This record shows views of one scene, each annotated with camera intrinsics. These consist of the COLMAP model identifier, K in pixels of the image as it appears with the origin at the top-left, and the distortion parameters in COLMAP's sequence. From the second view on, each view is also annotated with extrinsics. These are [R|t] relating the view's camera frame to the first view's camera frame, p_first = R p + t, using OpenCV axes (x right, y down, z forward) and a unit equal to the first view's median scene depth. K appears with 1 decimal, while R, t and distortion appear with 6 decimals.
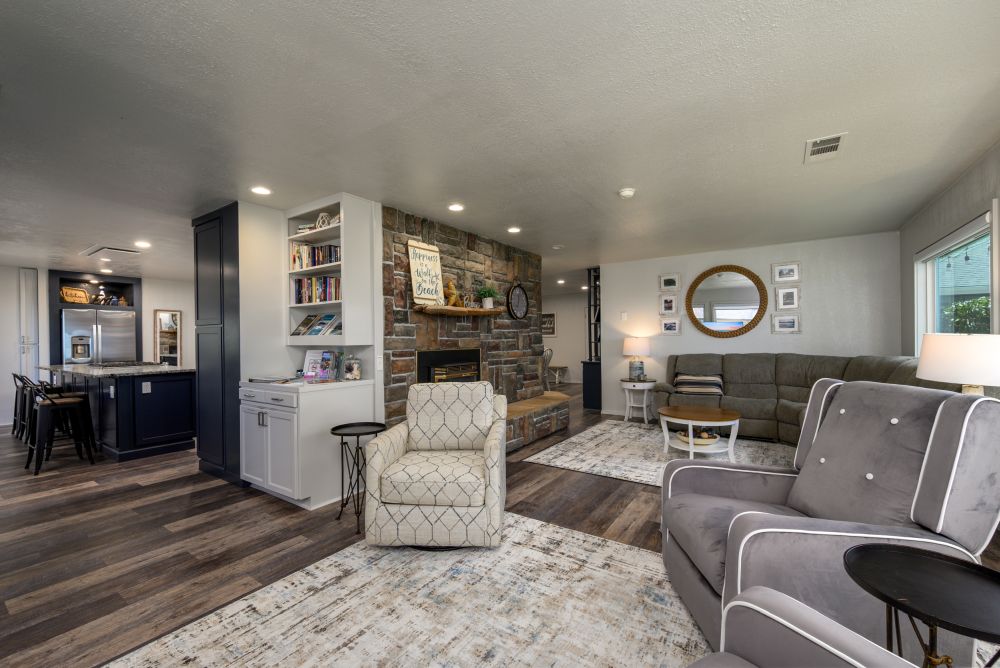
lens RADIAL K [[409.8, 0, 507.5], [0, 409.8, 337.6], [0, 0, 1]] dist [-0.002761, 0.000162]
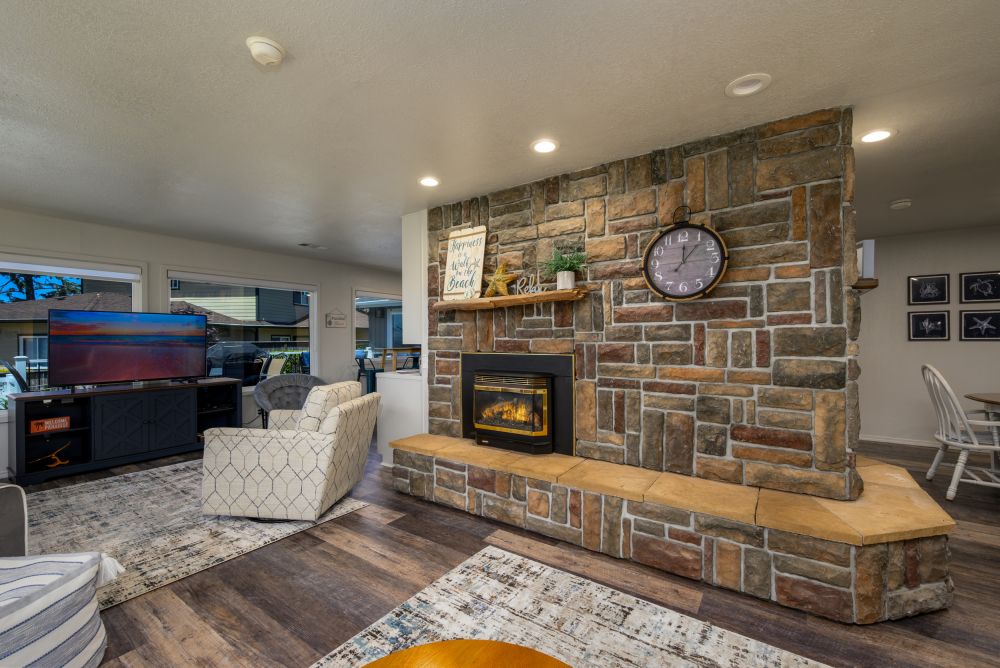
lens RADIAL K [[409.8, 0, 504.2], [0, 409.8, 337.4], [0, 0, 1]] dist [-0.002761, 0.000162]
pose [[-0.010111, 0.011462, -0.999883, 0.656419], [0.006513, 0.999914, 0.011396, -0.009755], [0.999928, -0.006397, -0.010185, 1.073980]]
